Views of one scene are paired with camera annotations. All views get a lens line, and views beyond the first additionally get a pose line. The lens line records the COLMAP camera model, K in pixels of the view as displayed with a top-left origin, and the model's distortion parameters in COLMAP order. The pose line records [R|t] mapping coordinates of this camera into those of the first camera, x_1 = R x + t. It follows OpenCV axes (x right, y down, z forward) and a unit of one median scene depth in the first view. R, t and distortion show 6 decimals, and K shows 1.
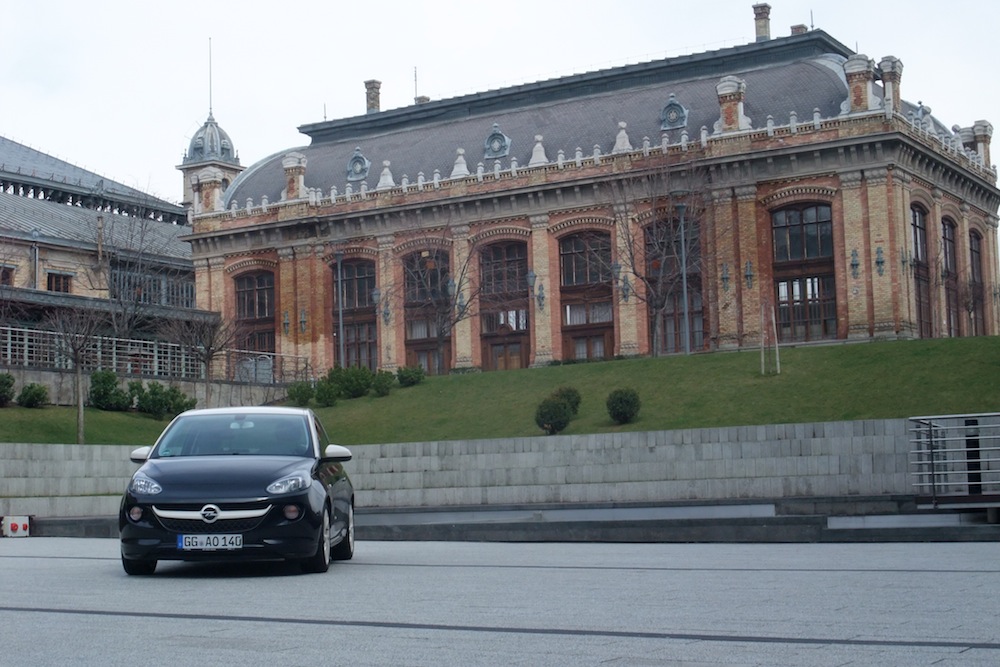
lens RADIAL K [[1591.0, 0, 496.7], [0, 1591.0, 319.4], [0, 0, 1]] dist [-0.066261, -0.024590]
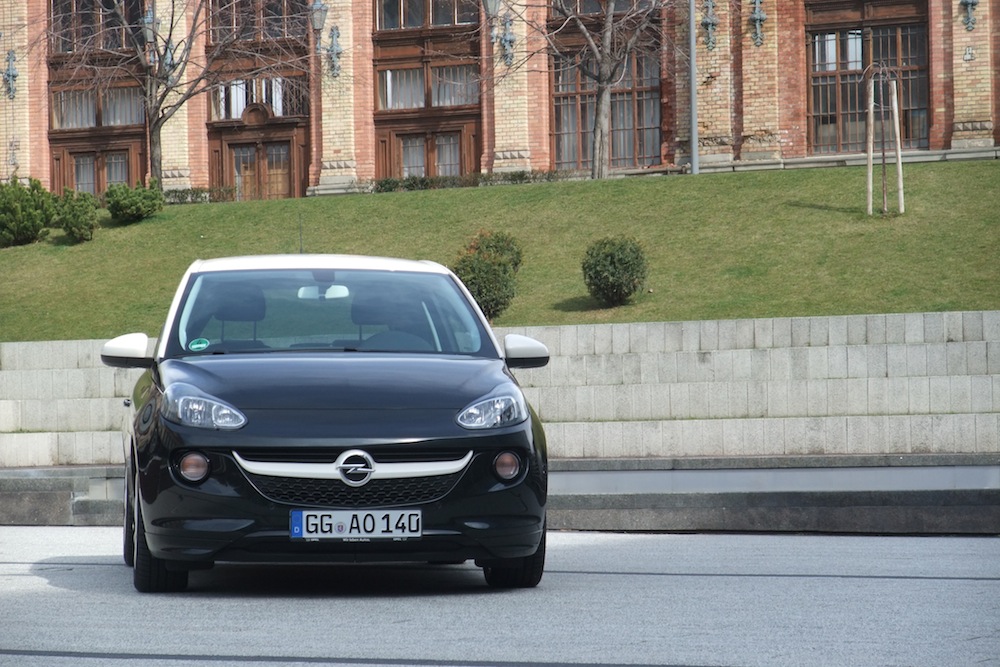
lens RADIAL K [[3148.8, 0, 500.0], [0, 3148.8, 333.5], [0, 0, 1]] dist [0.254202, -1.130209]
pose [[0.990217, 0.014919, 0.138735, -0.087288], [-0.025075, 0.997108, 0.071744, 0.002651], [-0.137264, -0.074521, 0.987727, 0.006472]]
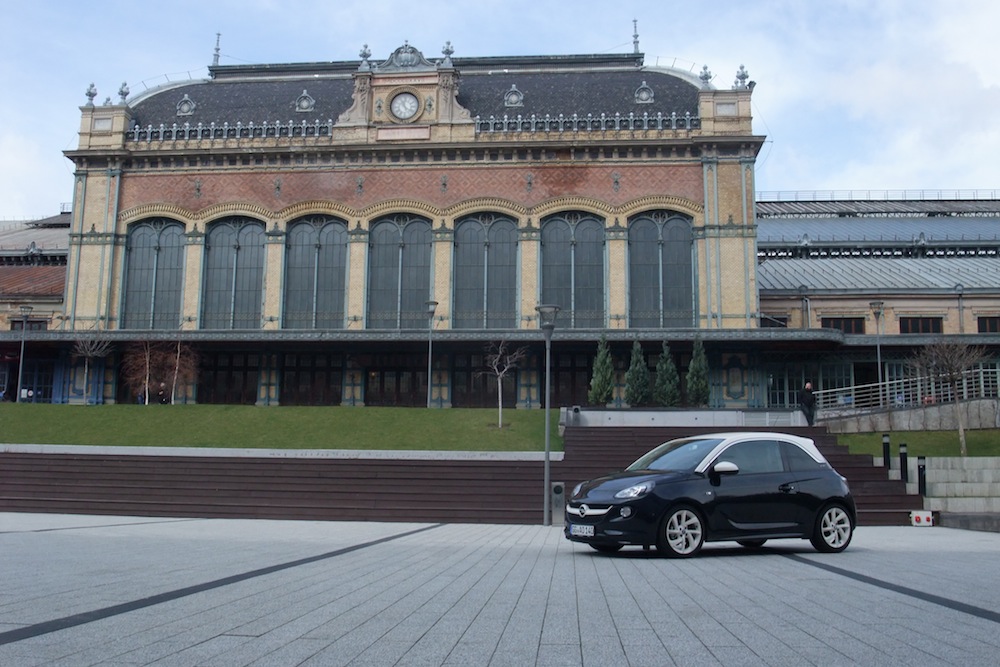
lens RADIAL K [[1014.4, 0, 484.5], [0, 1014.4, 307.6], [0, 0, 1]] dist [-0.162949, 0.195398]
pose [[0.441612, -0.134779, -0.887025, 0.197798], [0.069949, 0.990815, -0.115724, 0.012370], [0.894475, -0.010942, 0.446984, 0.162775]]
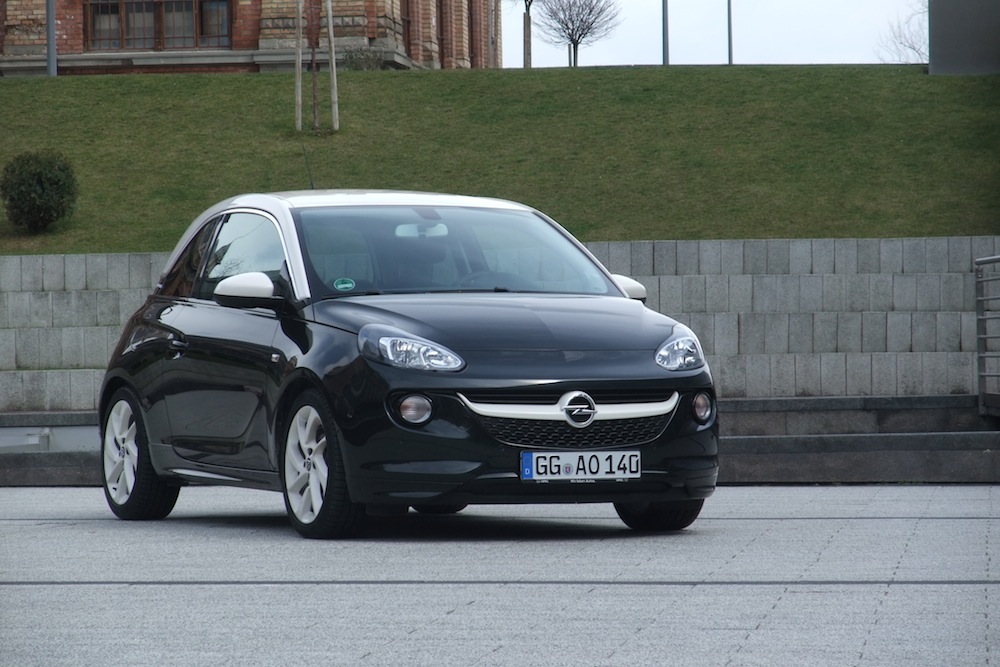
lens RADIAL K [[3948.9, 0, 500.0], [0, 3948.9, 333.5], [0, 0, 1]] dist [0.566892, -2.437923]
pose [[0.911226, 0.014450, 0.411654, -0.227009], [-0.051344, 0.995575, 0.078706, 0.000949], [-0.408695, -0.092854, 0.907935, -0.034671]]
